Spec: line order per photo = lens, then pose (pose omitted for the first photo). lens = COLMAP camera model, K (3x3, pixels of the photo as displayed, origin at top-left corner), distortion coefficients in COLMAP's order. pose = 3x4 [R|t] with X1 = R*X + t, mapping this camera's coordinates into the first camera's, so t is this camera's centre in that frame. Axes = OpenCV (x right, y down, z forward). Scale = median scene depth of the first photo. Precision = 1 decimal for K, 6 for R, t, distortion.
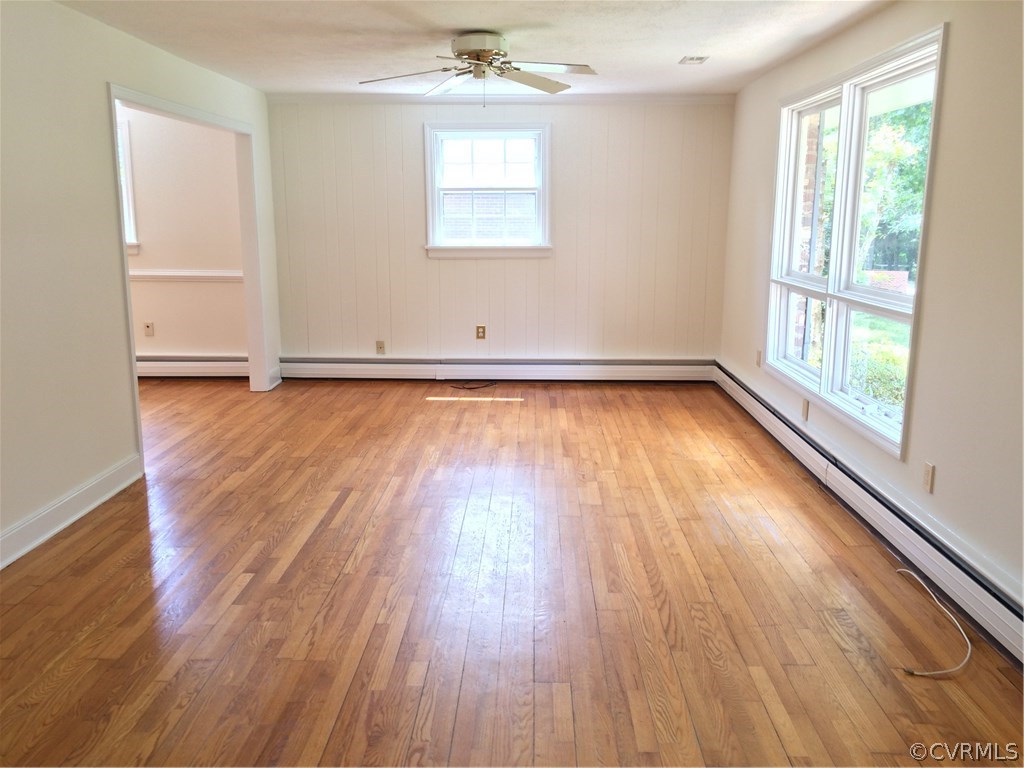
lens RADIAL K [[882.8, 0, 518.2], [0, 882.8, 382.6], [0, 0, 1]] dist [0.061098, -0.050999]
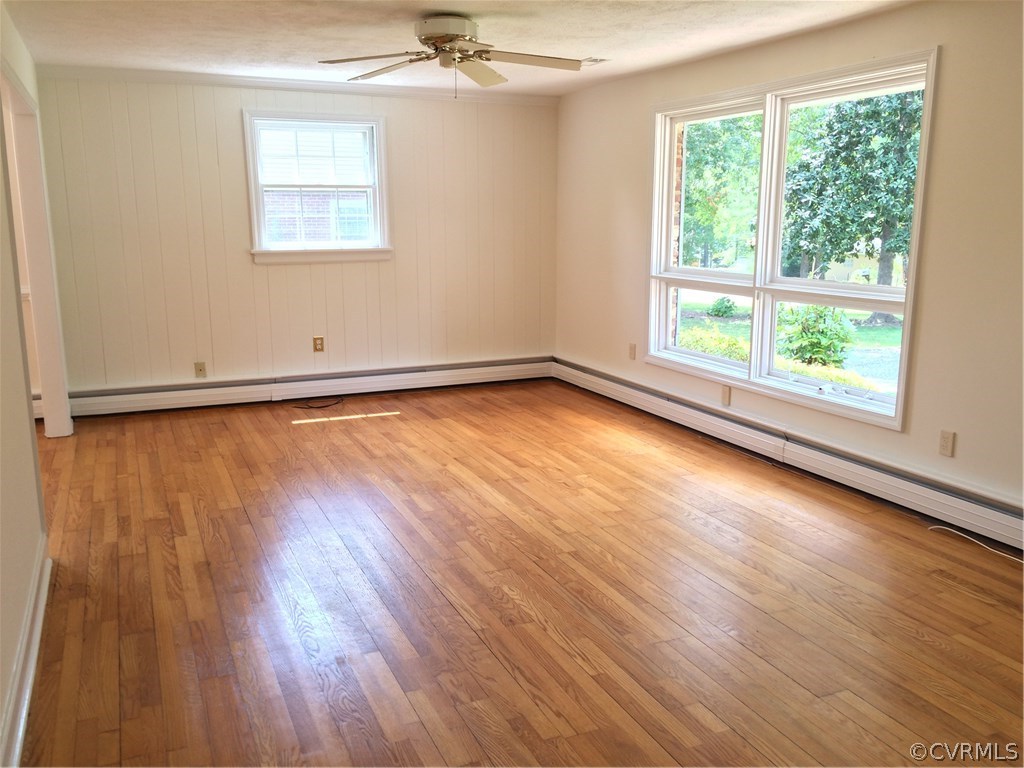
lens RADIAL K [[882.8, 0, 519.4], [0, 882.8, 384.0], [0, 0, 1]] dist [0.061098, -0.050999]
pose [[0.902093, -0.086061, 0.422873, -0.311337], [0.084262, 0.996178, 0.022985, -0.025670], [-0.423236, 0.014898, 0.905897, 0.116795]]
